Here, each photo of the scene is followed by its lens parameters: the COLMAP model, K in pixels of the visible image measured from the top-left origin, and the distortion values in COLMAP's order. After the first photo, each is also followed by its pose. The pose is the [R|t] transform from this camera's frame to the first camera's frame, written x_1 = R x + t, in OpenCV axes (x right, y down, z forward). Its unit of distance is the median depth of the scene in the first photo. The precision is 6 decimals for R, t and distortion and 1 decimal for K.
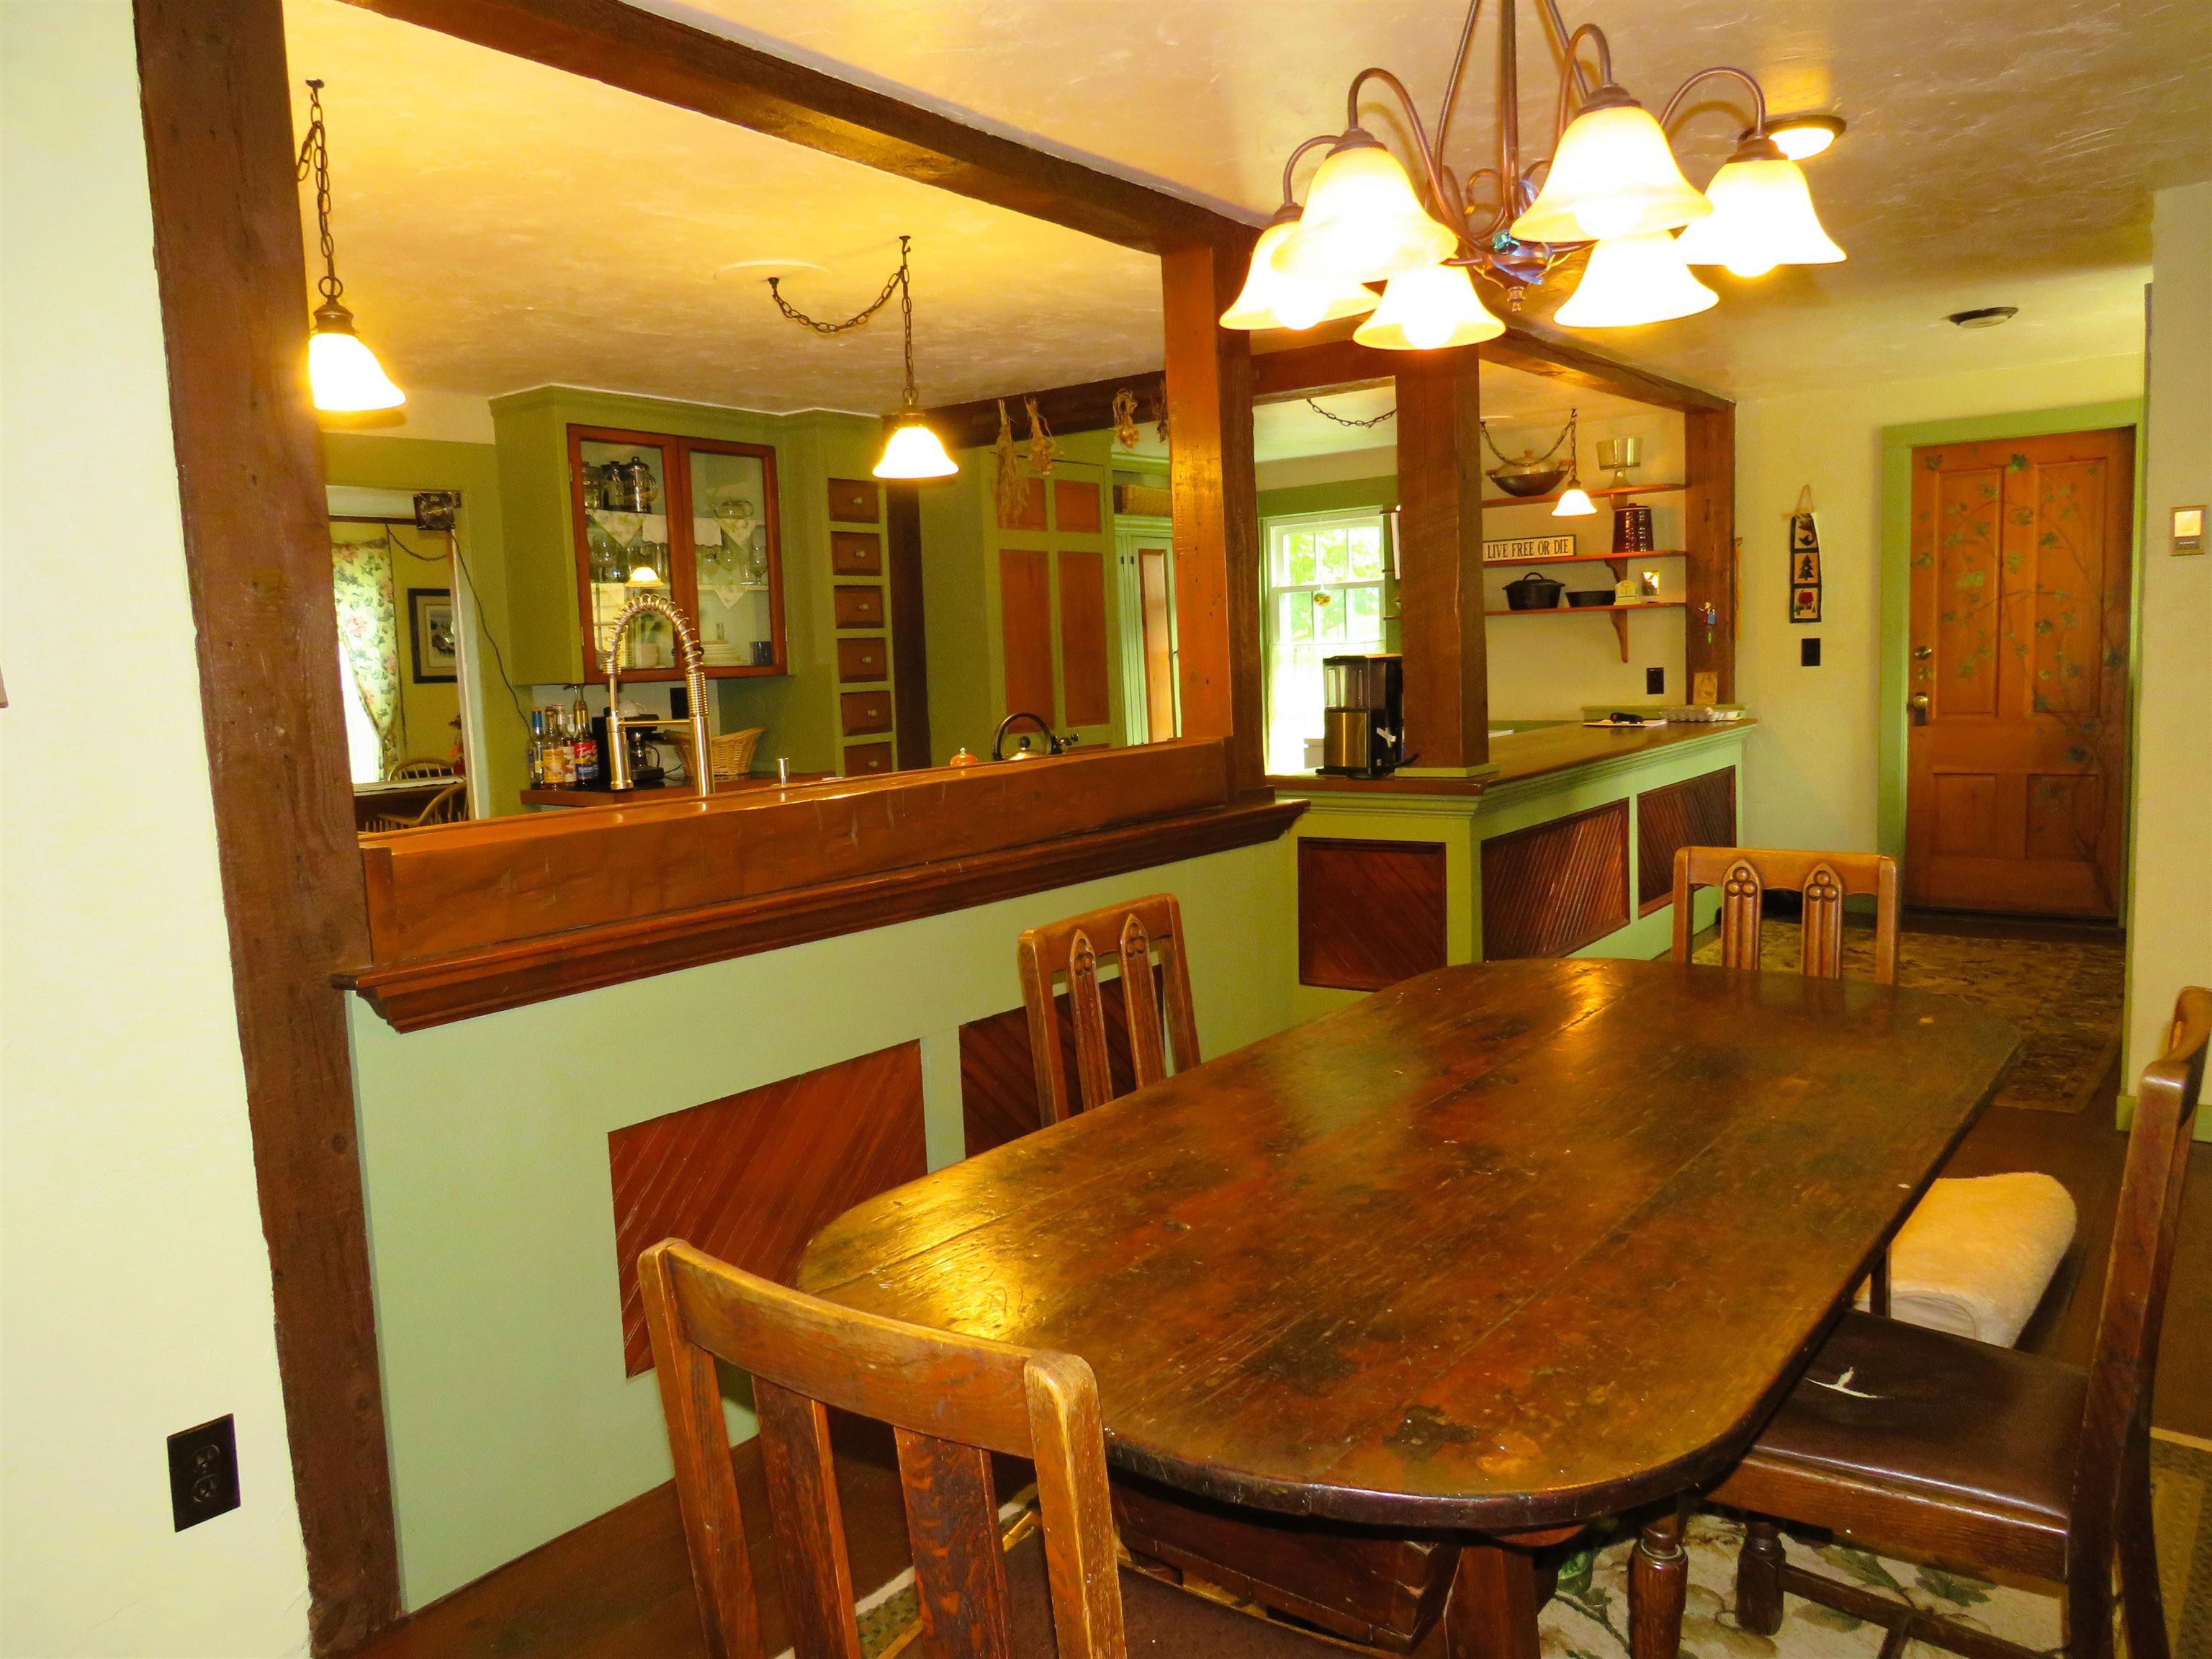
lens RADIAL K [[1546.2, 0, 1106.0], [0, 1546.2, 829.5], [0, 0, 1]] dist [-0.018882, -0.001054]
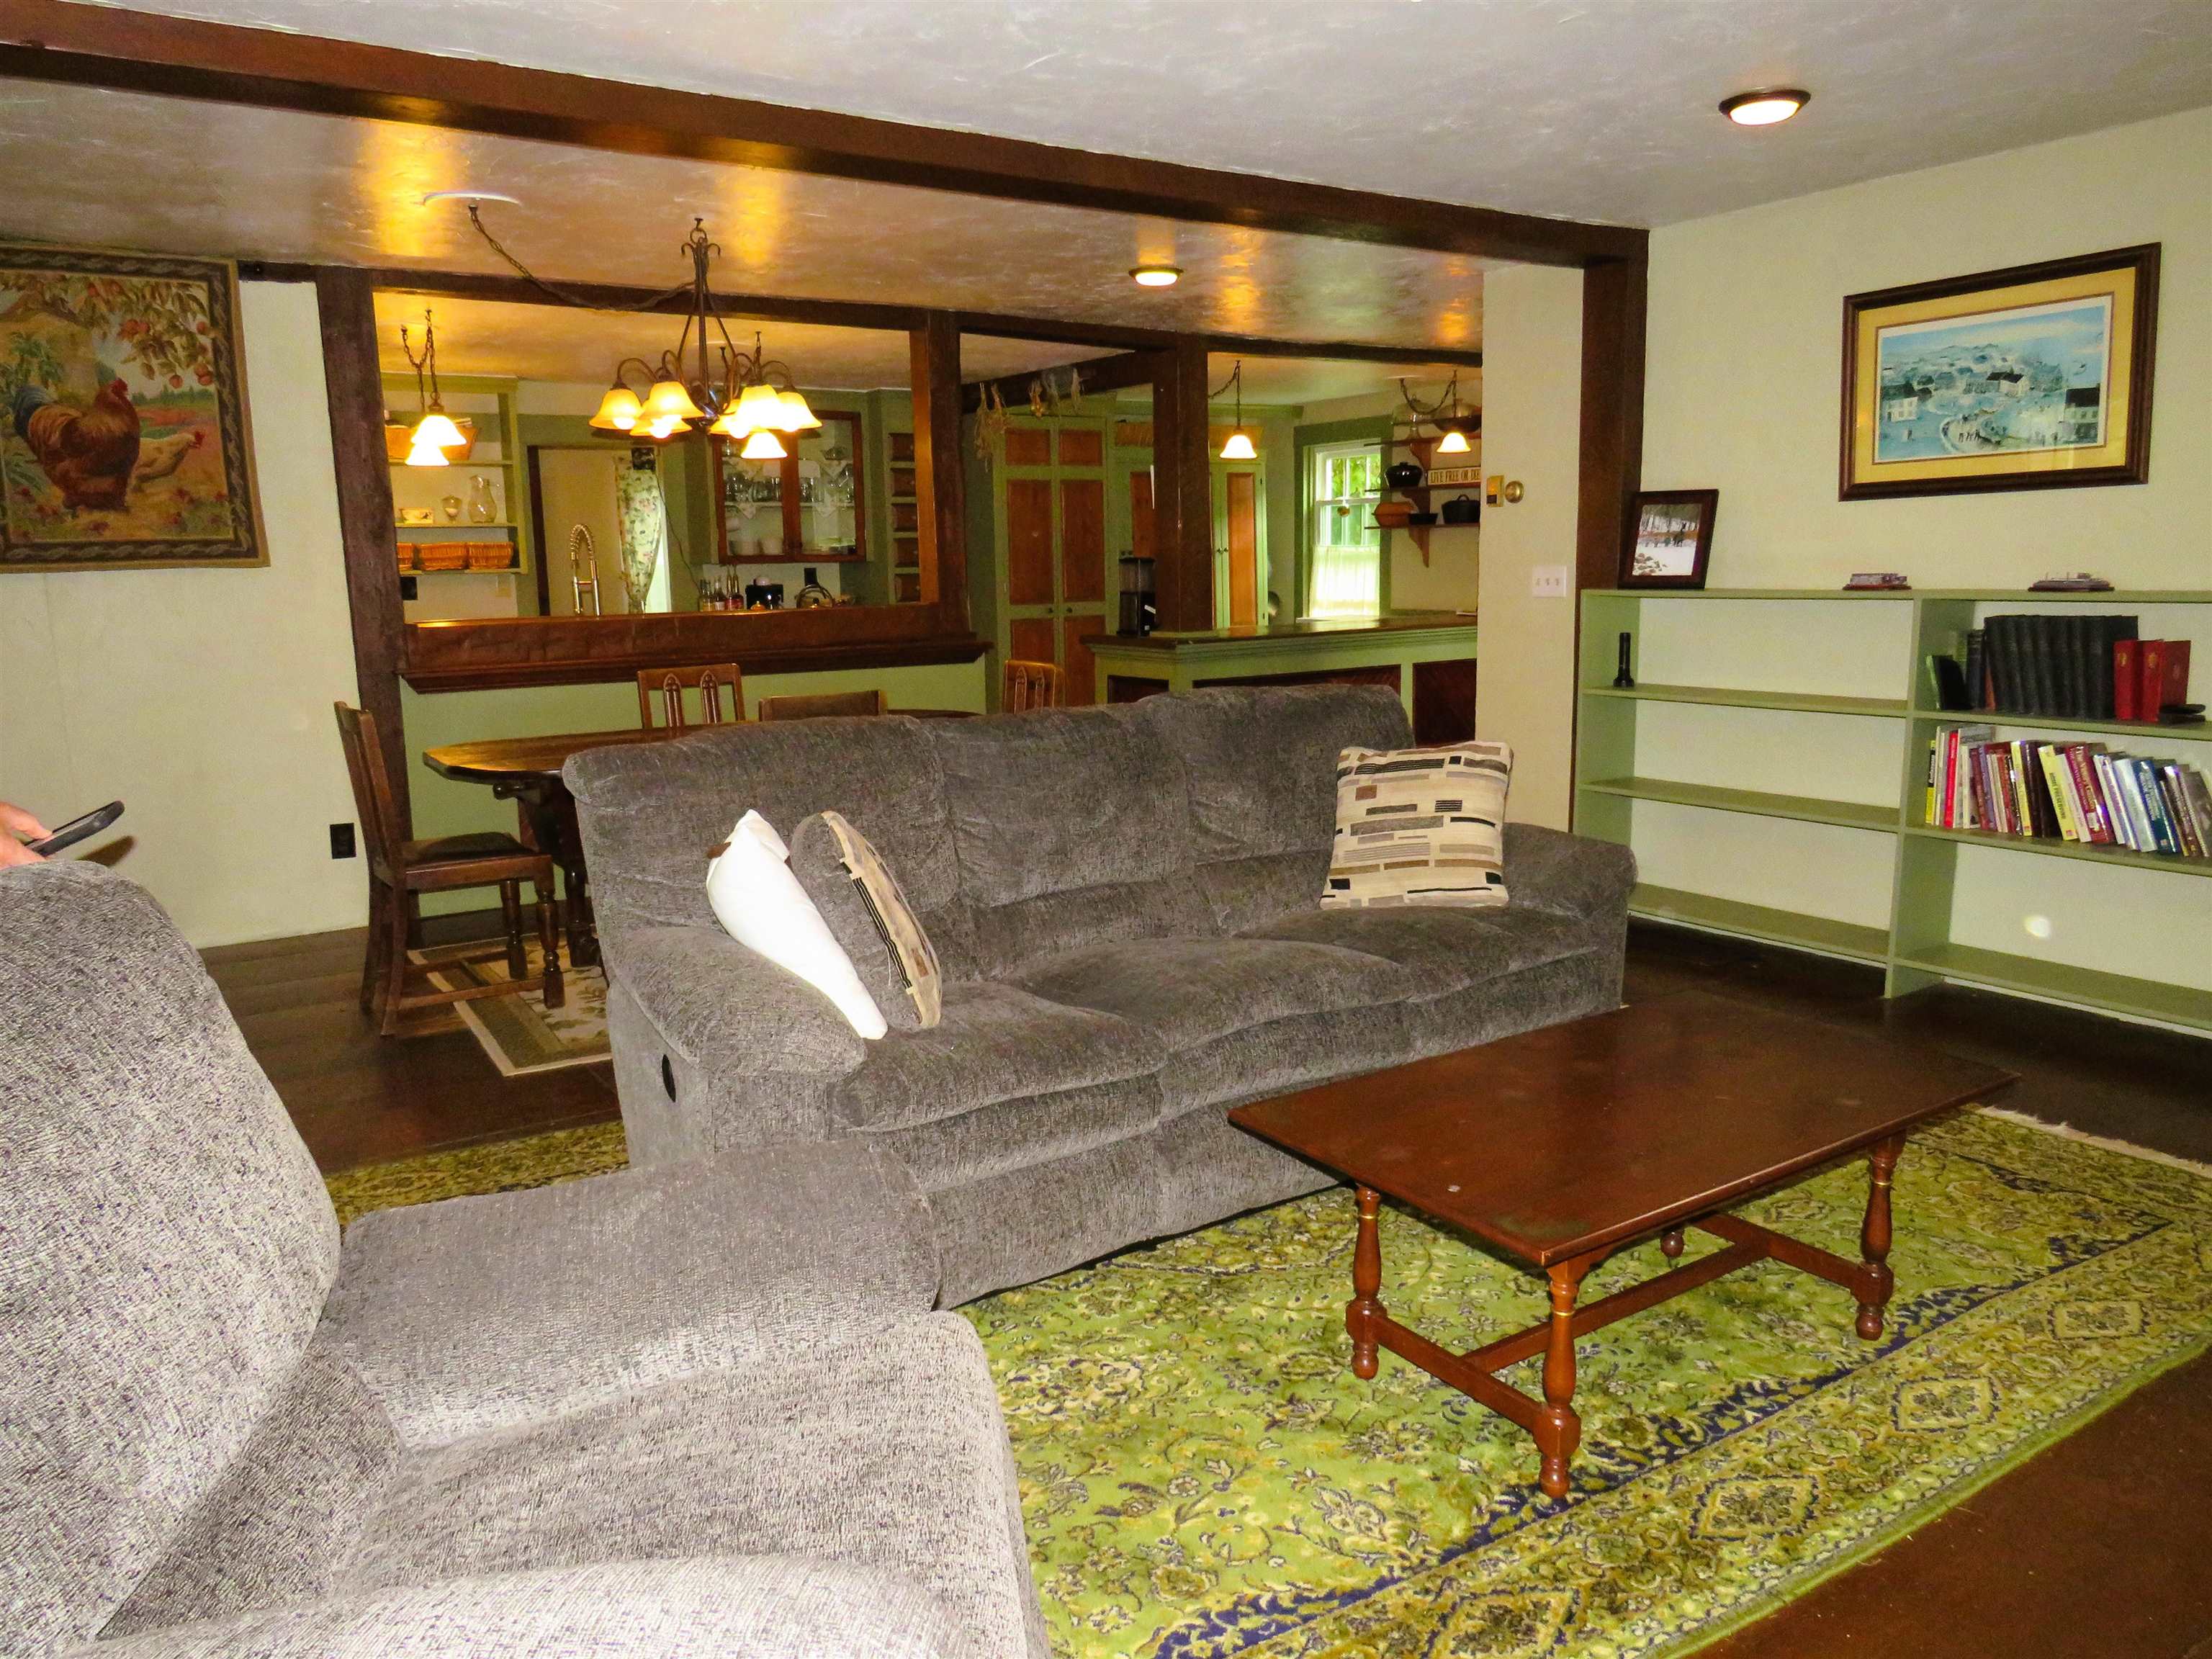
lens RADIAL K [[1616.3, 0, 1106.0], [0, 1616.3, 829.5], [0, 0, 1]] dist [0.000042, 0.000508]
pose [[0.944729, 0.074290, -0.319326, 0.543780], [-0.053894, 0.995929, 0.072255, 0.033231], [0.323393, -0.051051, 0.944886, -0.439549]]
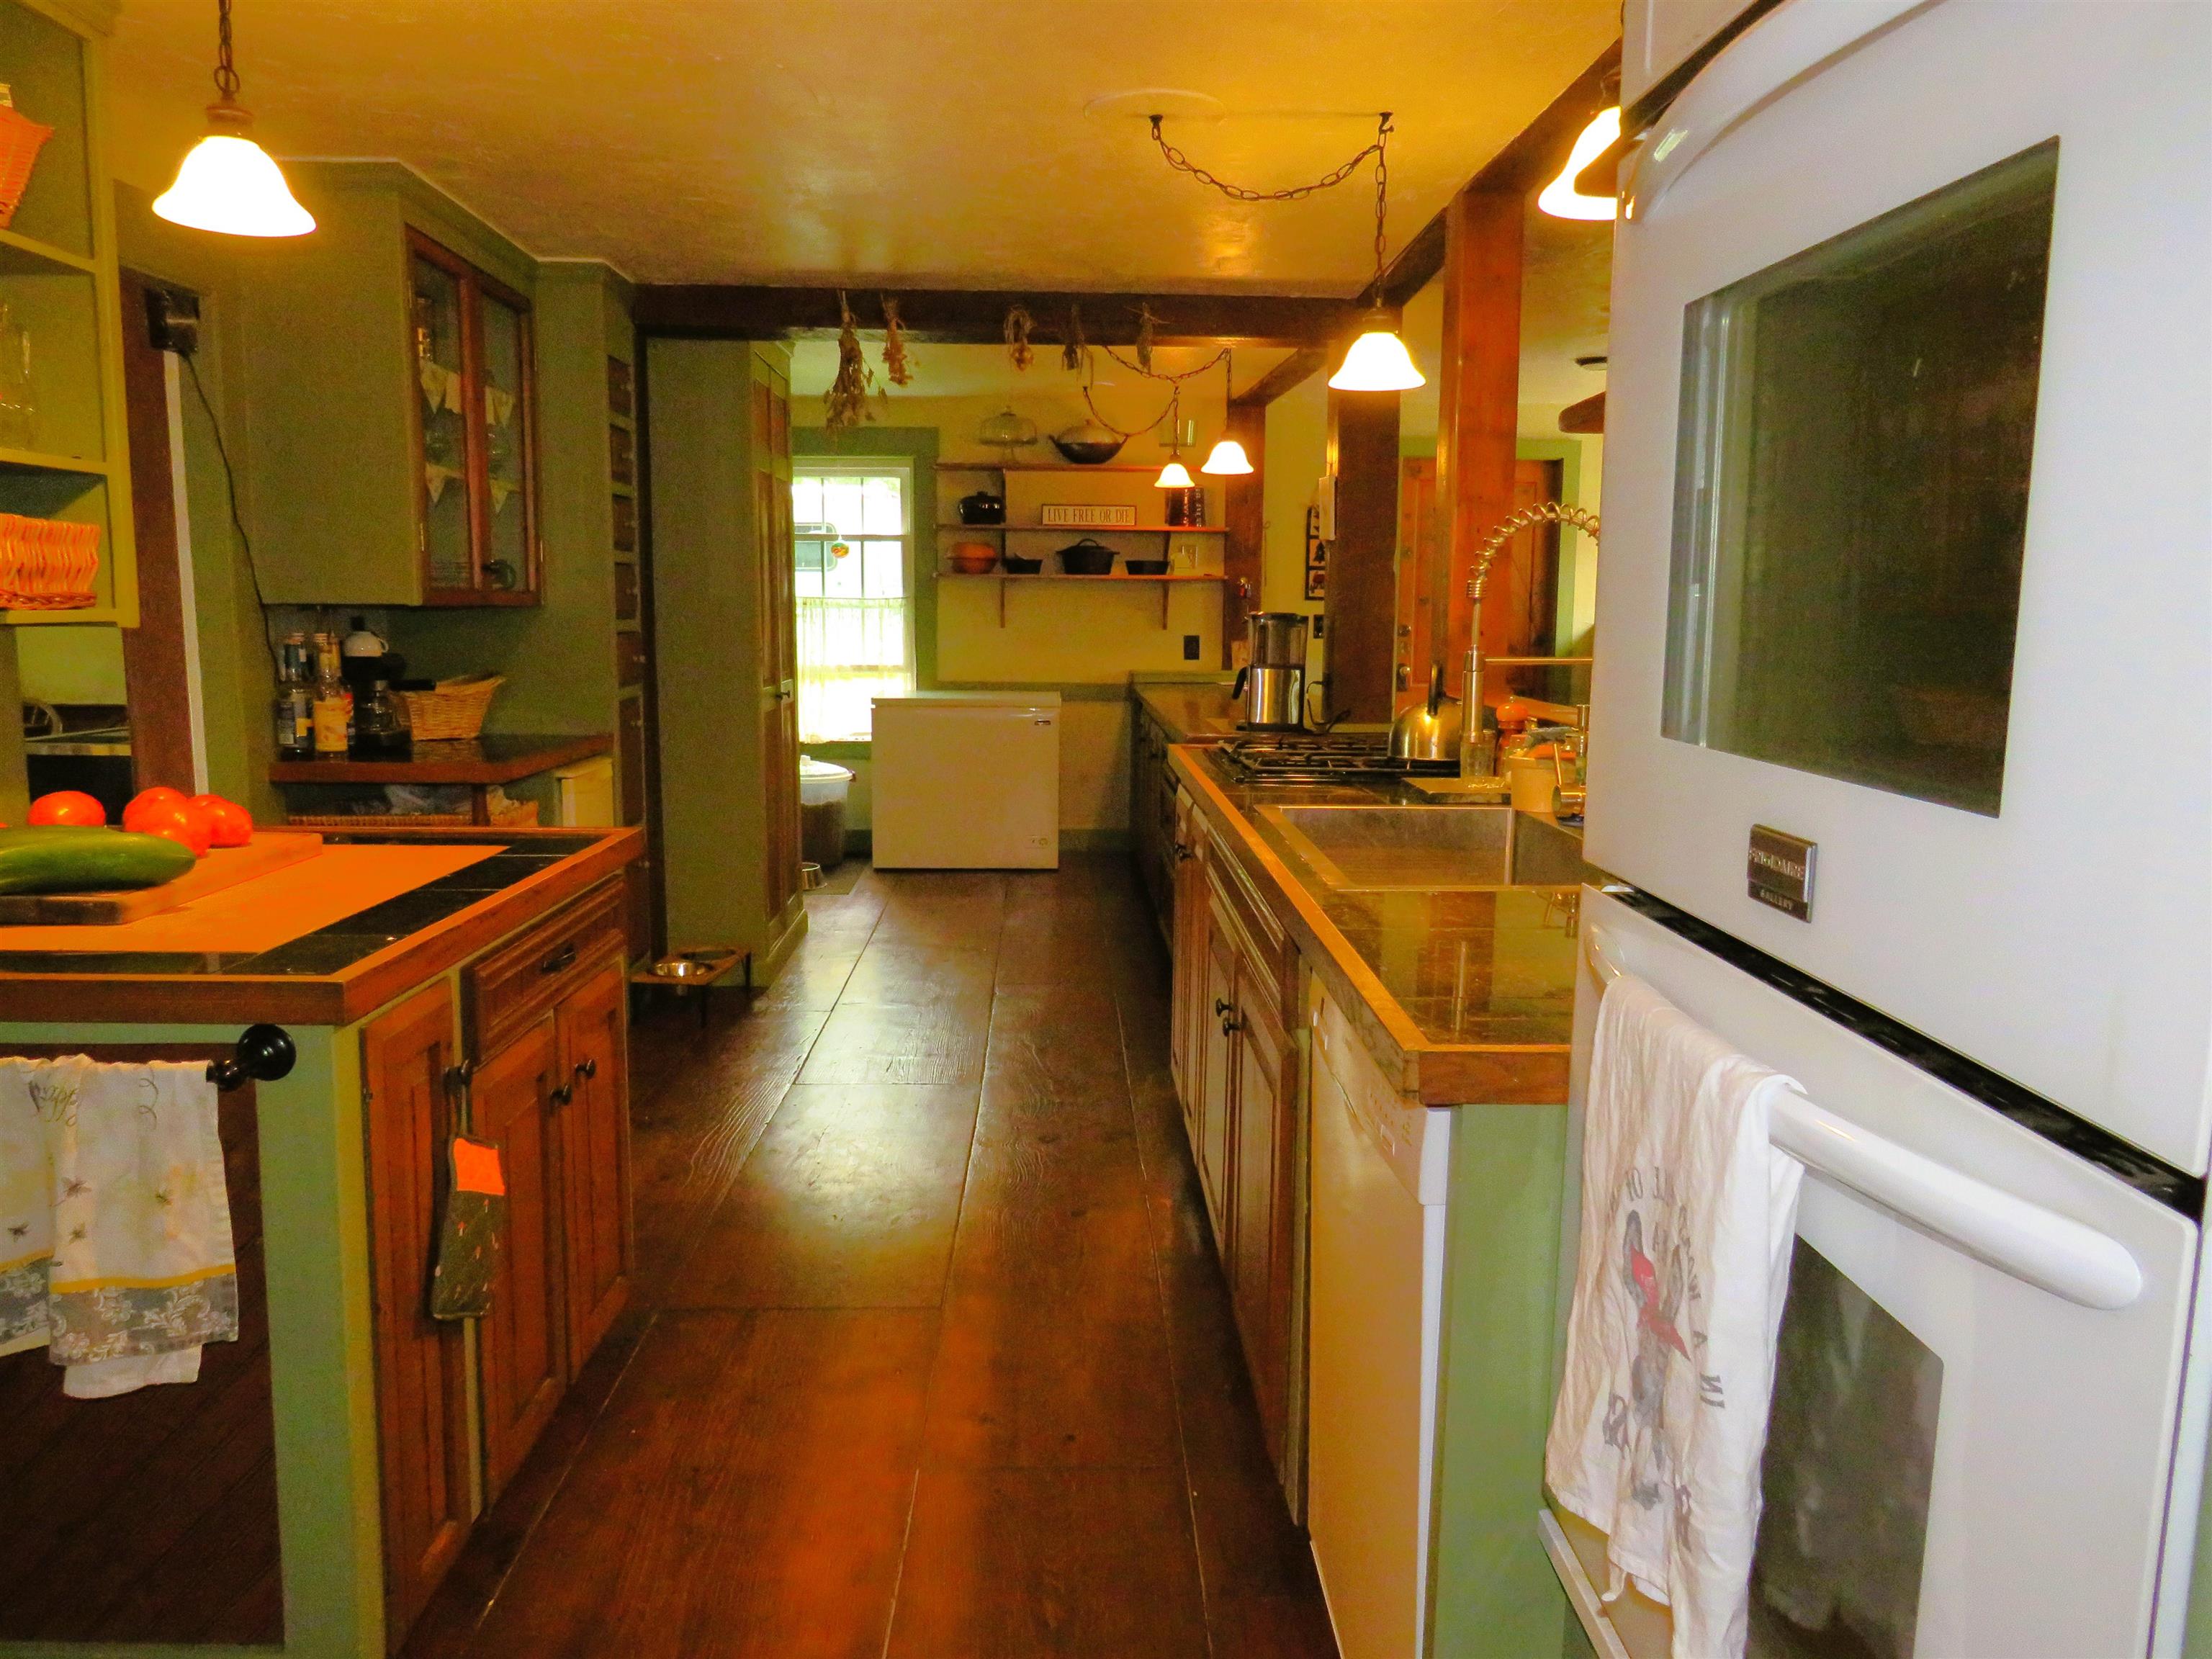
lens RADIAL K [[1551.7, 0, 1102.6], [0, 1551.7, 750.5], [0, 0, 1]] dist [-0.023477, -0.000377]
pose [[0.780836, -0.011124, 0.624638, -0.442078], [0.029528, 0.999381, -0.019115, -0.007135], [-0.624038, 0.033370, 0.780681, 0.236672]]
